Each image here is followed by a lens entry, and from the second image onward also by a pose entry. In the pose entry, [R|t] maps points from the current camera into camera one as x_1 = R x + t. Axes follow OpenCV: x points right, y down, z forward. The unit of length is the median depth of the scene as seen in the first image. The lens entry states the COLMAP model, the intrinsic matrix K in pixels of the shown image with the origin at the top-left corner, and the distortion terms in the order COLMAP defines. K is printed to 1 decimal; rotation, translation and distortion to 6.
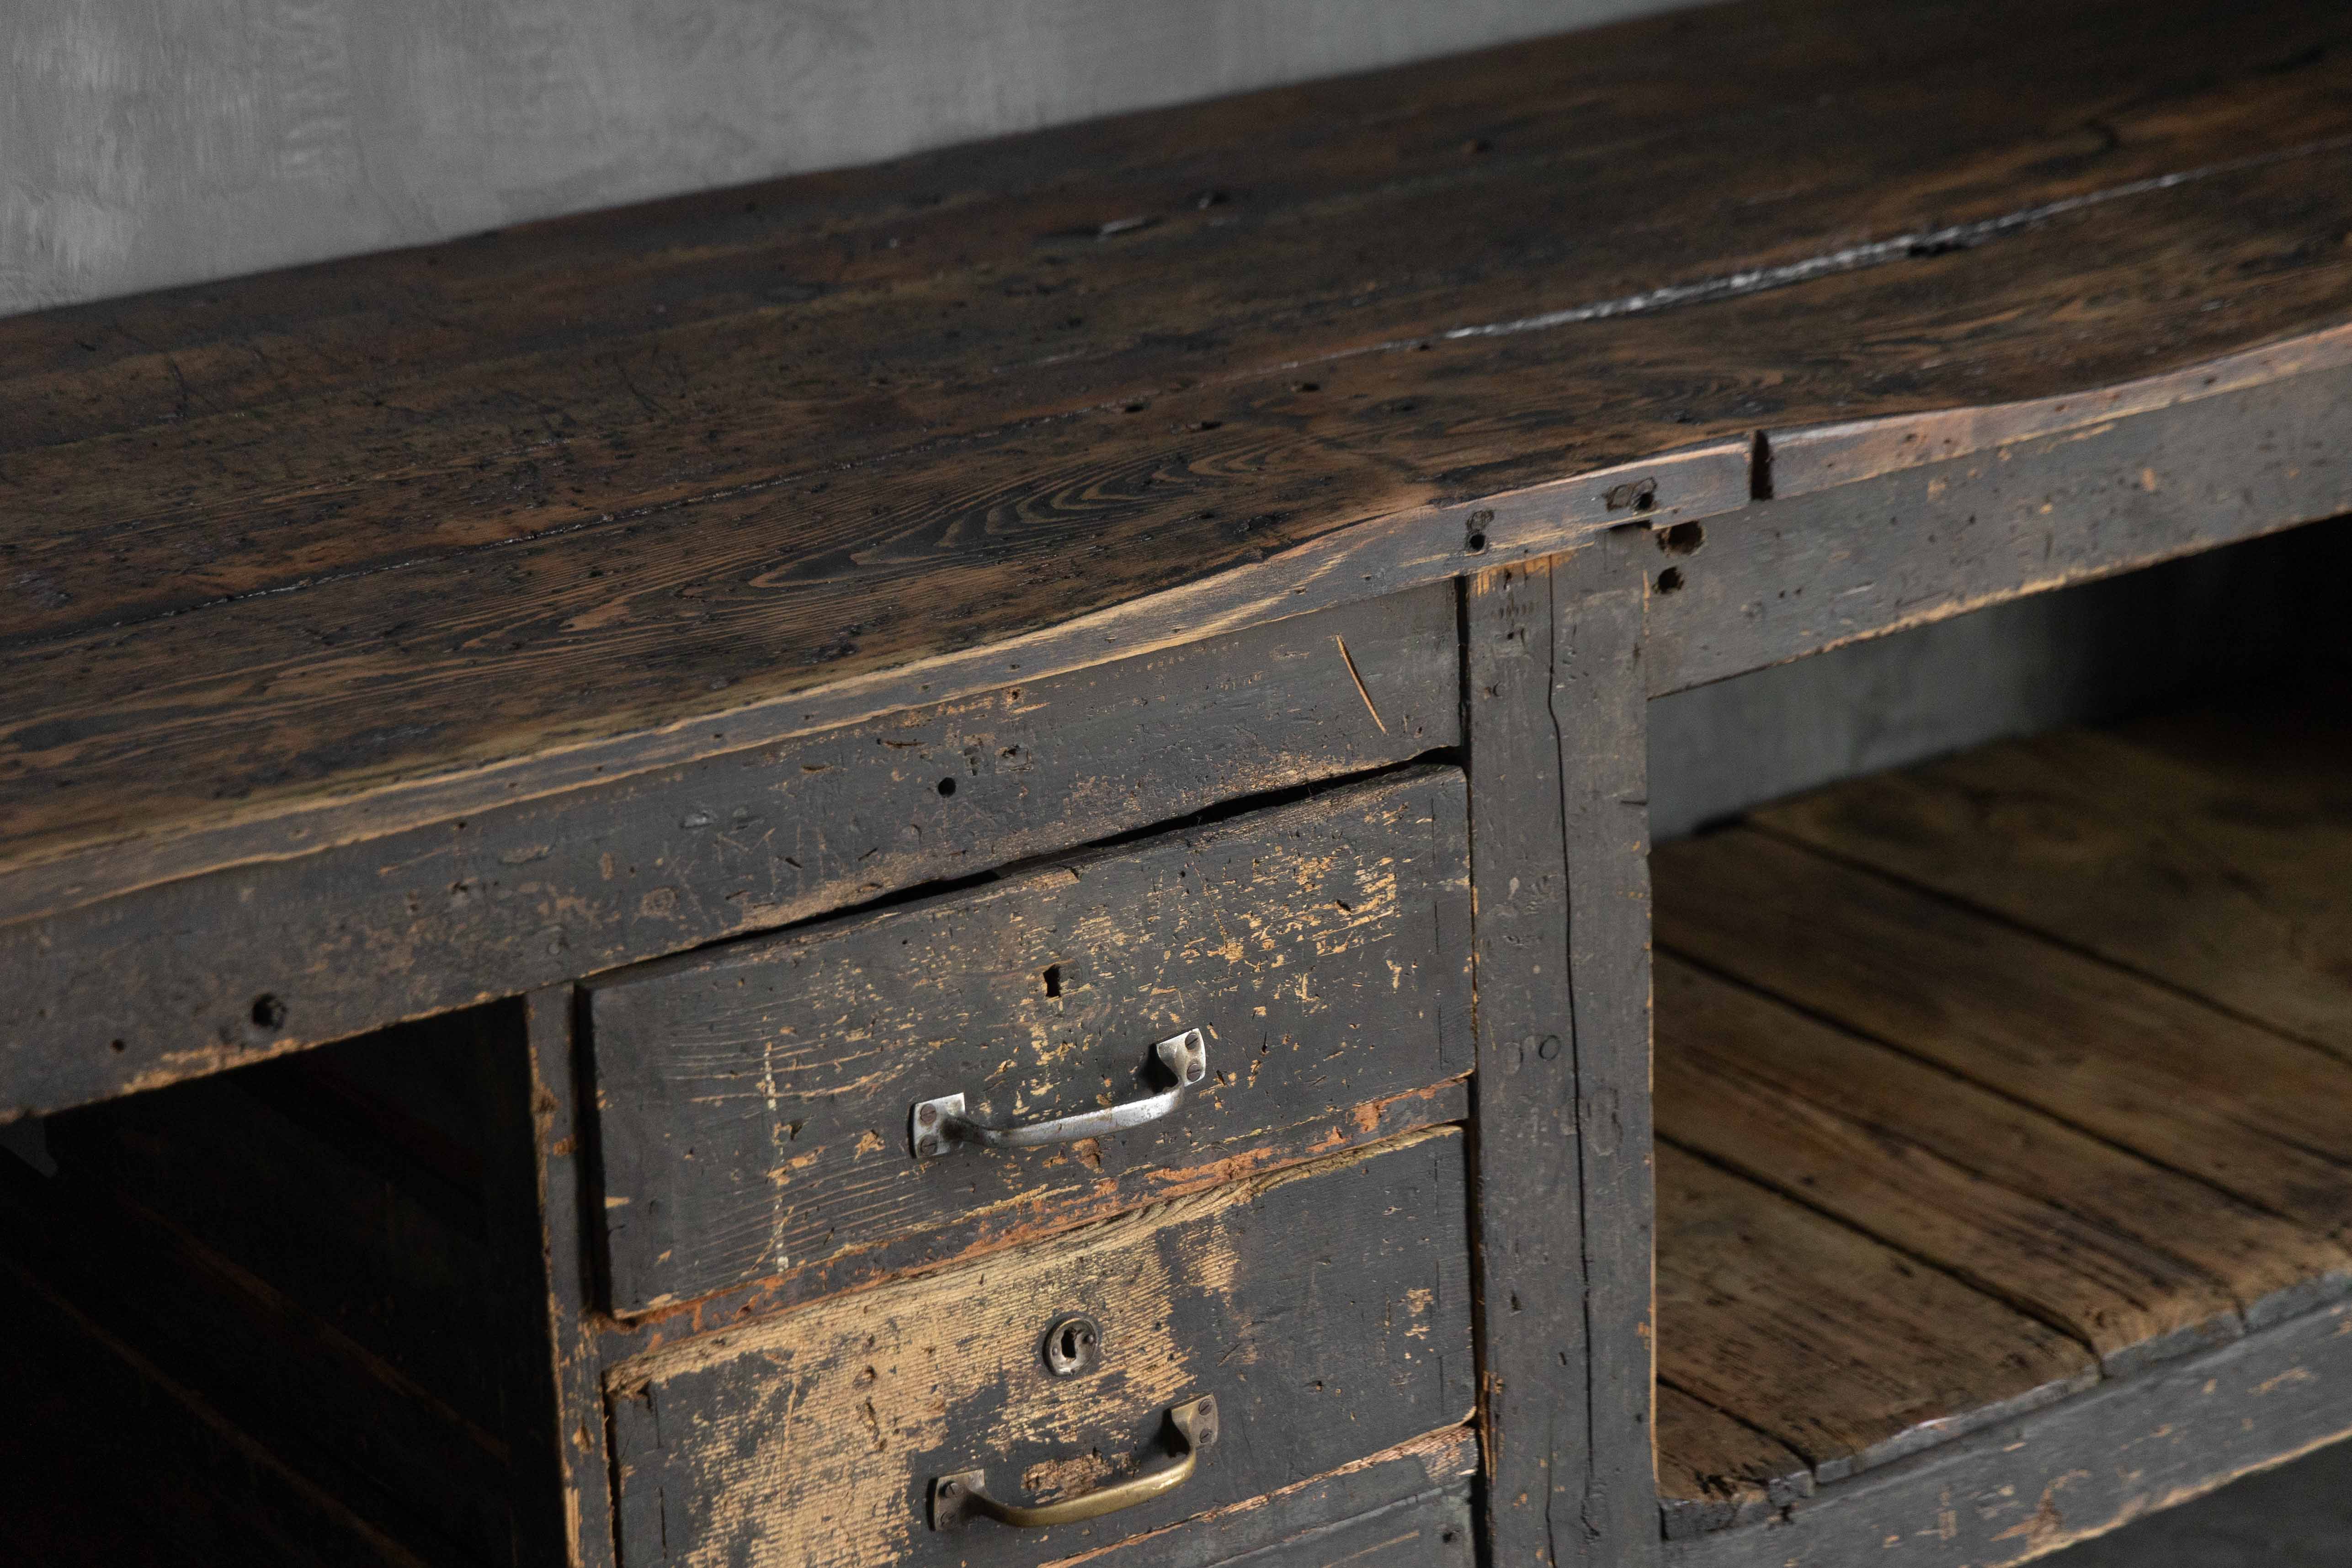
lens RADIAL K [[6022.1, 0, 1238.7], [0, 6022.1, 701.6], [0, 0, 1]] dist [0.021774, 0.214468]
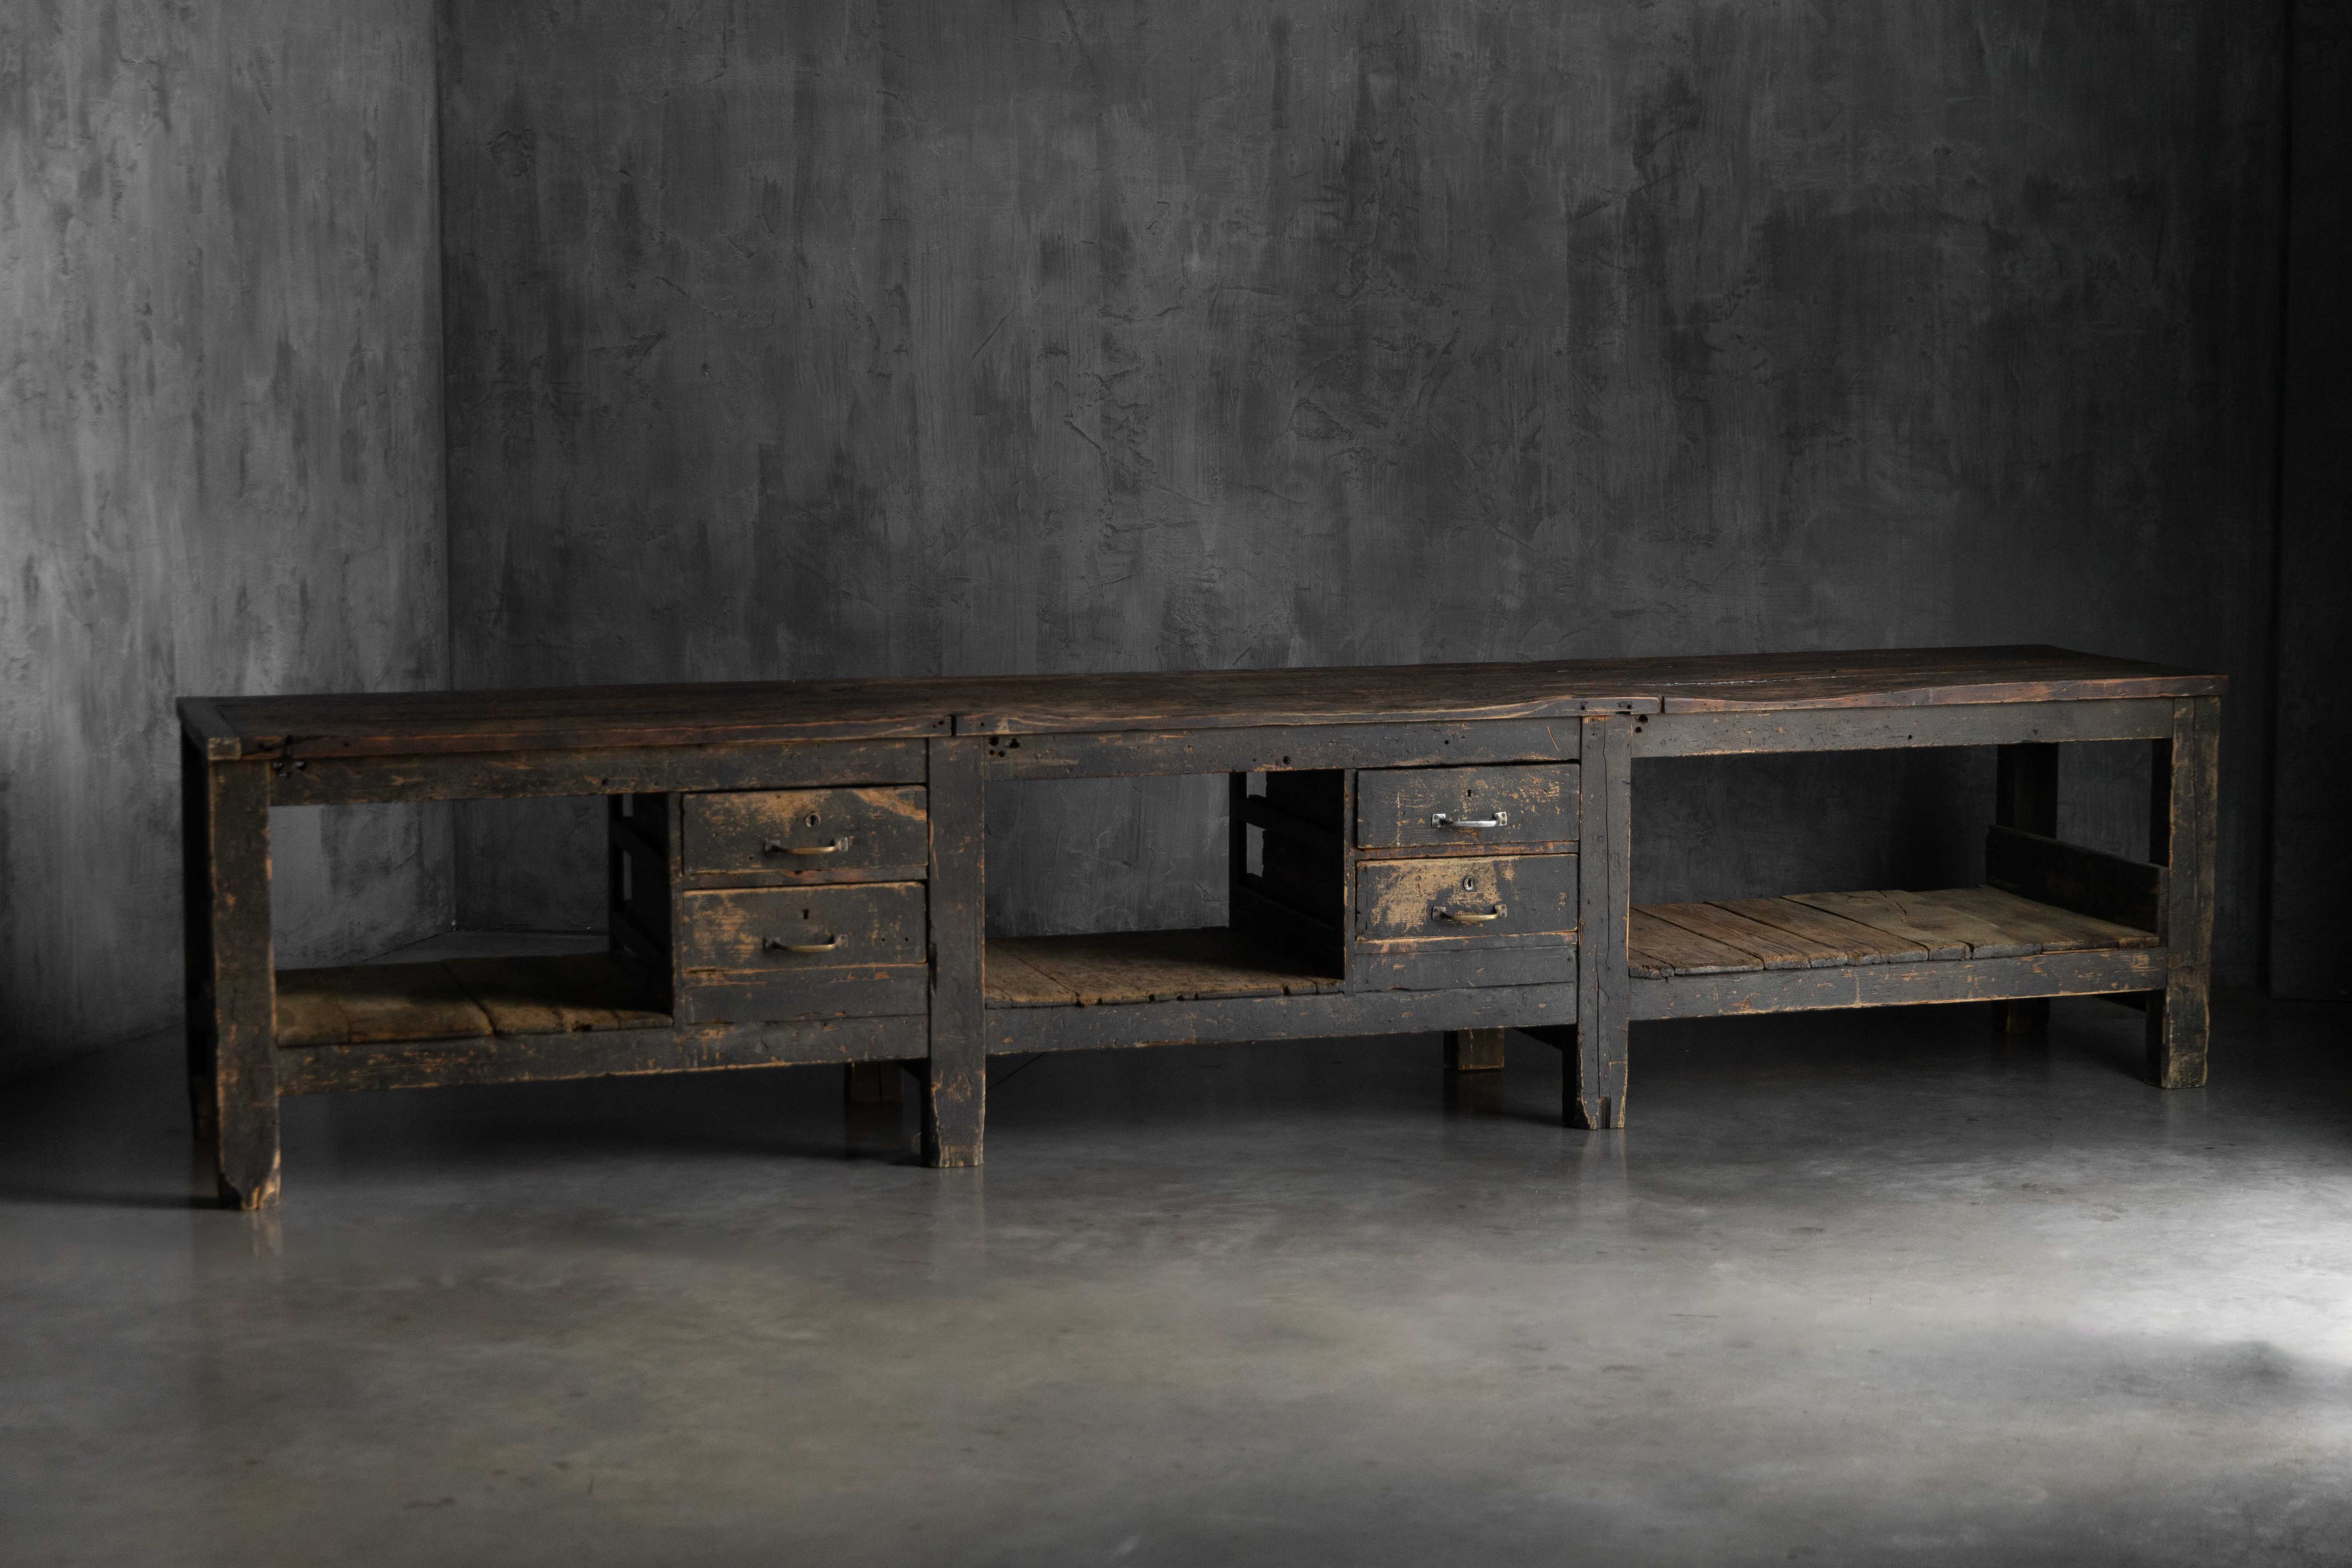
lens RADIAL K [[4235.8, 0, 1240.4], [0, 4235.8, 814.6], [0, 0, 1]] dist [0.055062, 0.204561]
pose [[0.954446, 0.072866, -0.289348, 0.685699], [-0.123932, 0.978931, -0.162280, 0.568018], [0.271427, 0.190747, 0.943368, -1.906074]]
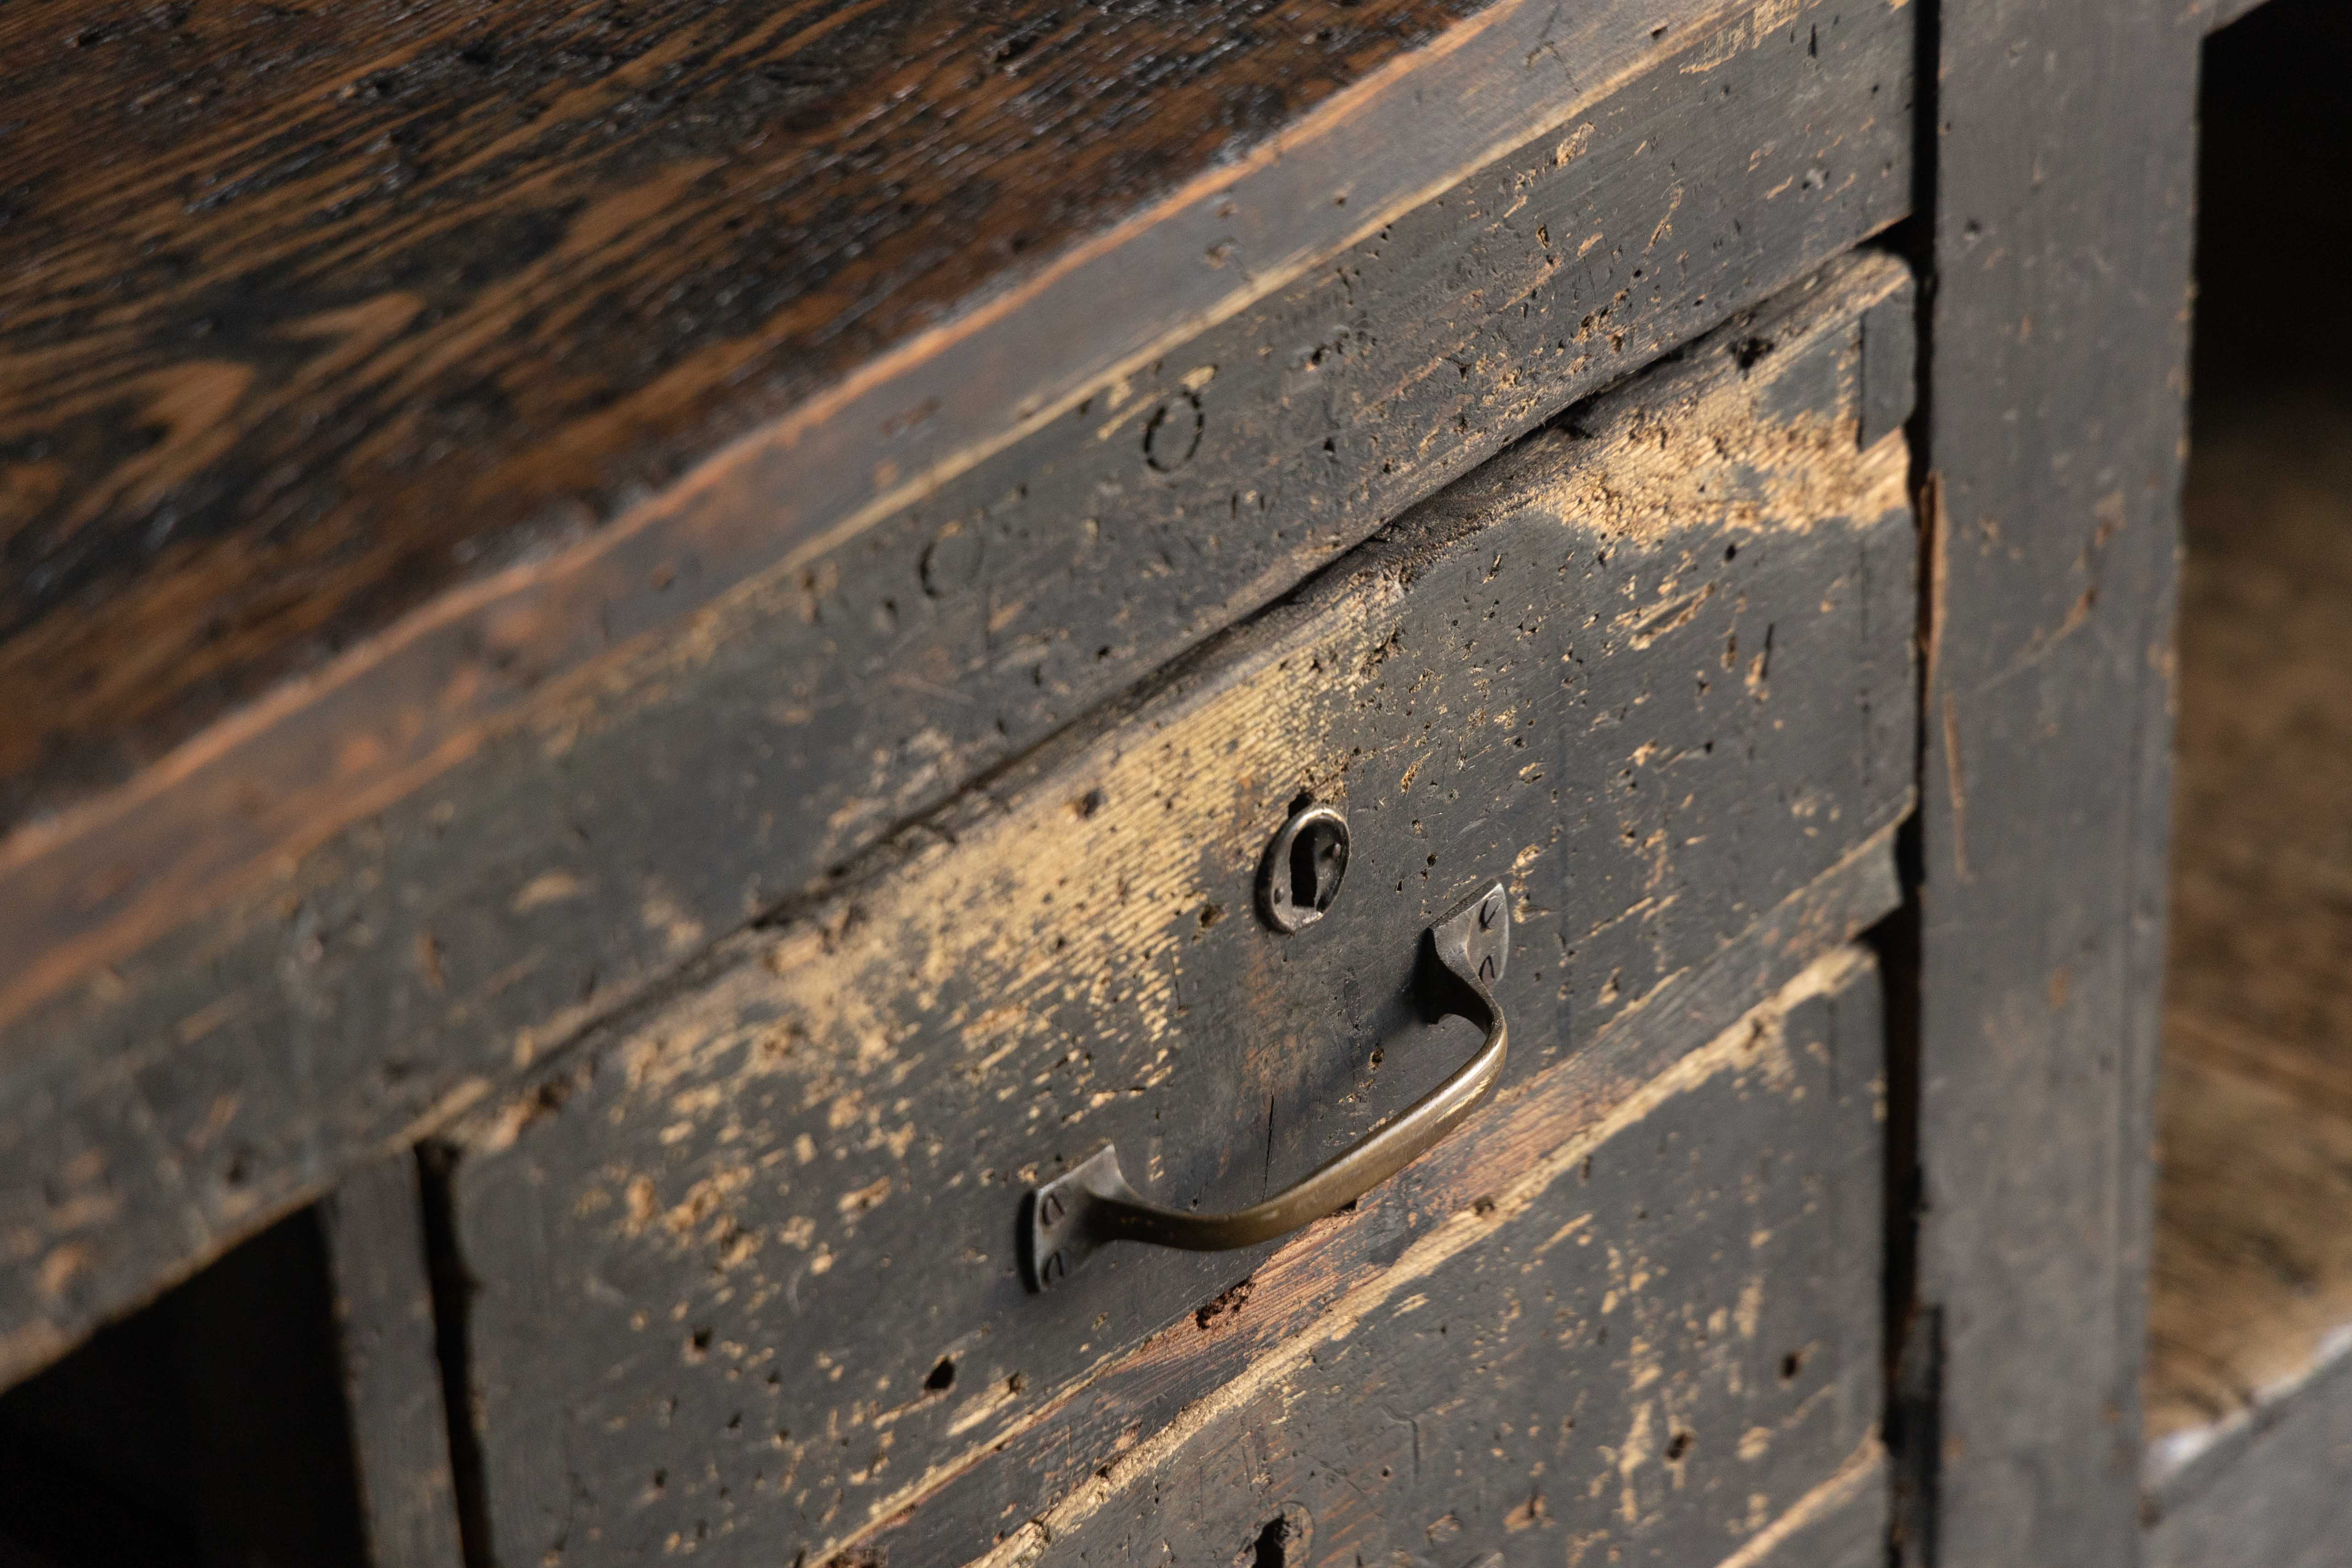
lens RADIAL K [[7223.7, 0, 1176.0], [0, 7223.7, 784.0], [0, 0, 1]] dist [-0.019769, 1.502089]
pose [[0.970722, -0.130269, 0.201811, -0.539463], [0.082879, 0.970216, 0.227623, 0.009780], [-0.225453, -0.204233, 0.952607, 0.192293]]
